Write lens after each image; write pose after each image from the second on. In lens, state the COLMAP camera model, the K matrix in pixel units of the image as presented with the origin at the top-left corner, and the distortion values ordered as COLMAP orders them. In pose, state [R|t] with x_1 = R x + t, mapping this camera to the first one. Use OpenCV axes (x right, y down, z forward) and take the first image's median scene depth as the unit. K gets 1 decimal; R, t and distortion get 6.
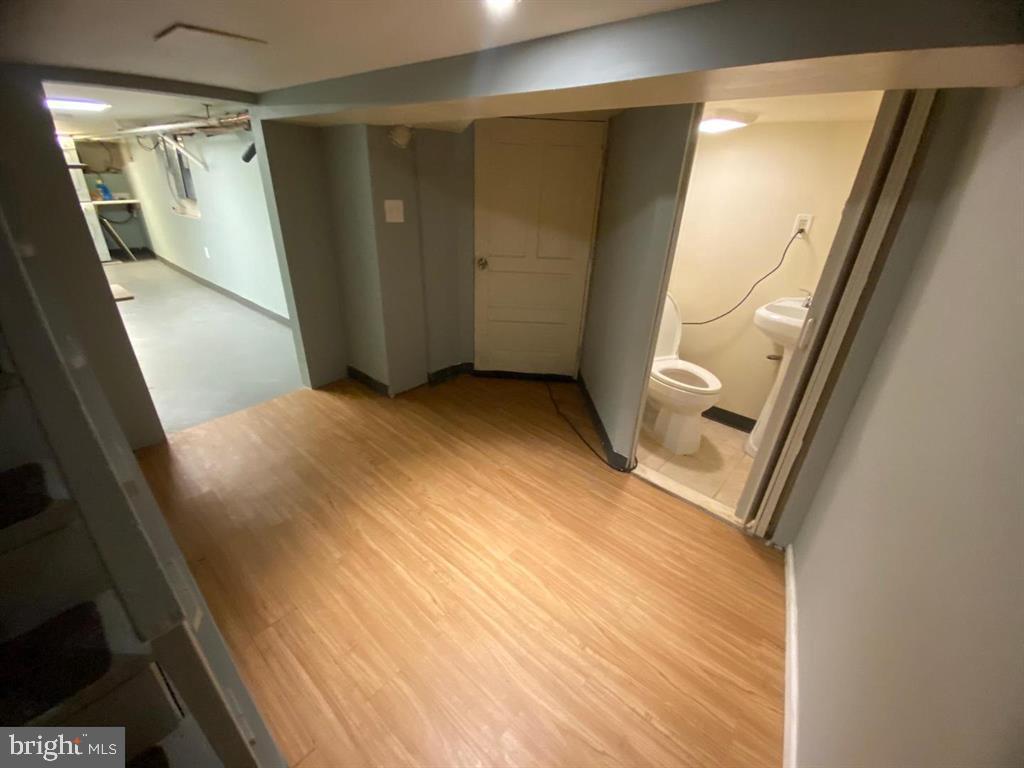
lens RADIAL K [[413.4, 0, 516.2], [0, 413.4, 370.7], [0, 0, 1]] dist [-0.022060, -0.000032]
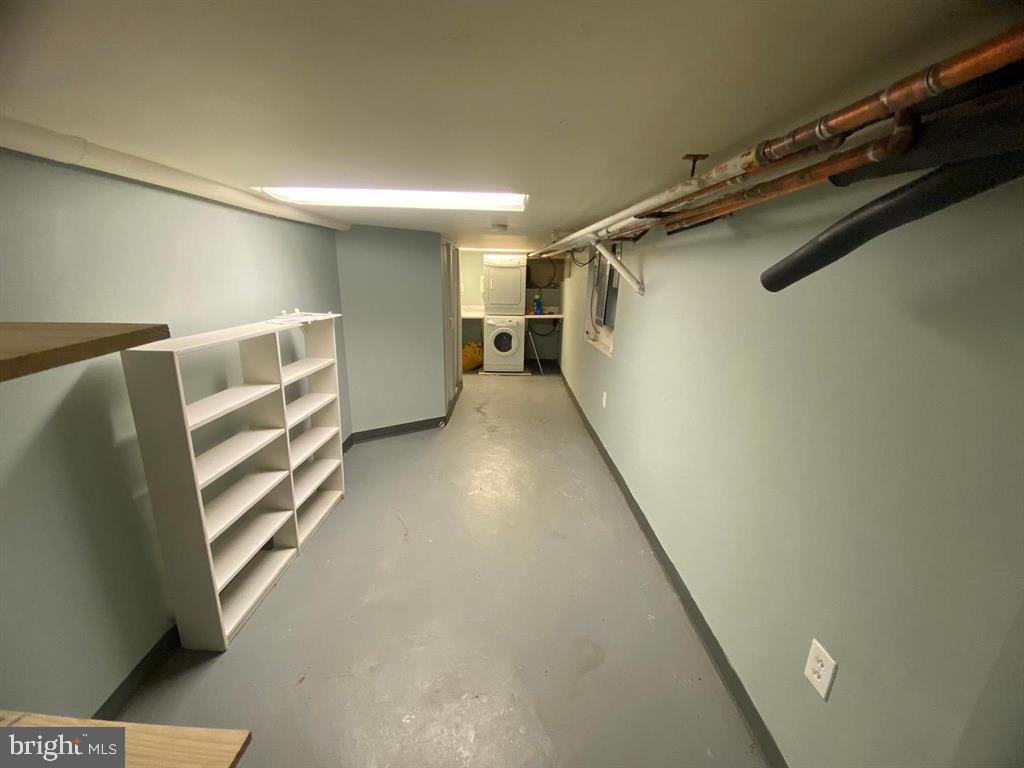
lens RADIAL K [[413.4, 0, 516.2], [0, 413.4, 370.7], [0, 0, 1]] dist [-0.022060, -0.000032]
pose [[0.647348, 0.149961, -0.747296, -0.313042], [-0.325656, 0.940874, -0.093294, -0.206348], [0.689121, 0.303755, 0.657909, 0.386535]]
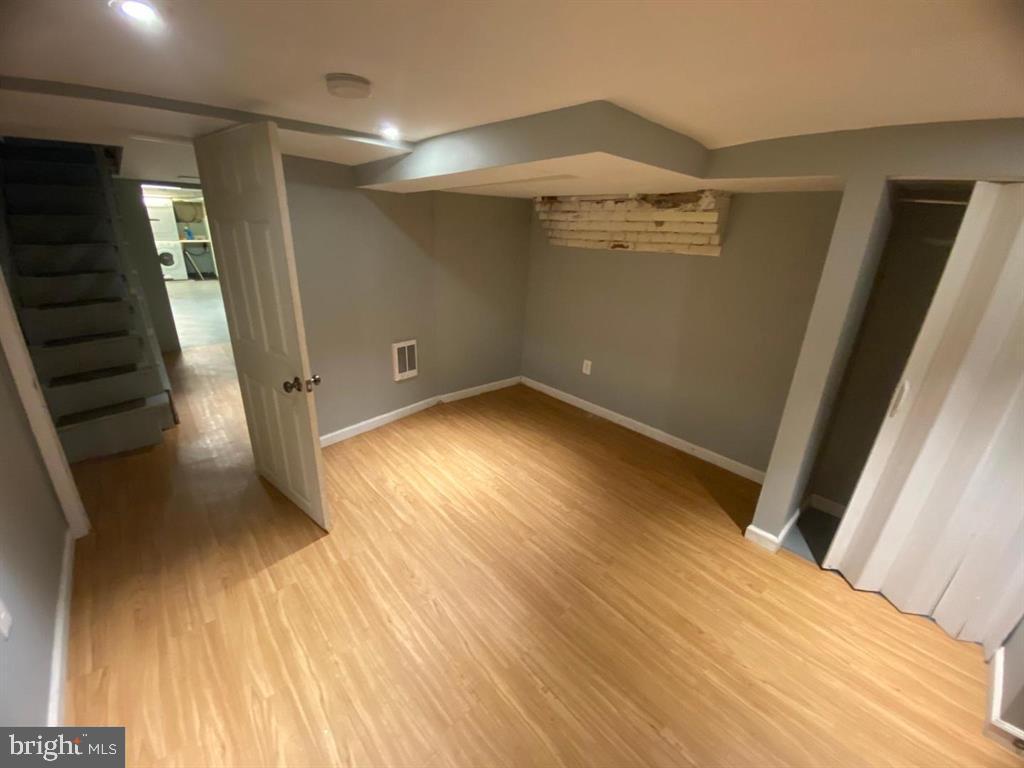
lens RADIAL K [[405.1, 0, 513.1], [0, 405.1, 367.5], [0, 0, 1]] dist [0.000367, 0.000010]
pose [[0.991225, 0.045626, -0.124064, 0.435559], [-0.059697, 0.991893, -0.112180, 0.164165], [0.117940, 0.118601, 0.985913, -0.326775]]
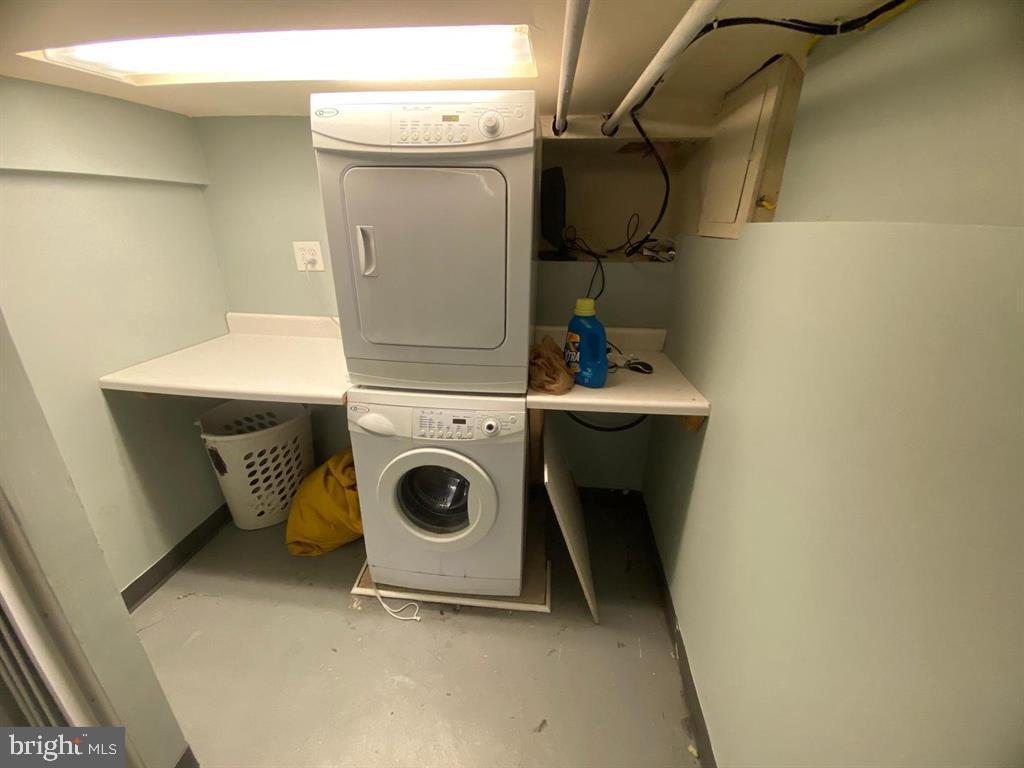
lens RADIAL K [[413.4, 0, 516.2], [0, 413.4, 370.7], [0, 0, 1]] dist [-0.022060, -0.000032]
pose [[0.556698, 0.280617, -0.781883, -0.961170], [-0.359039, 0.930044, 0.078158, -0.486542], [0.749119, 0.237216, 0.618506, 0.924486]]
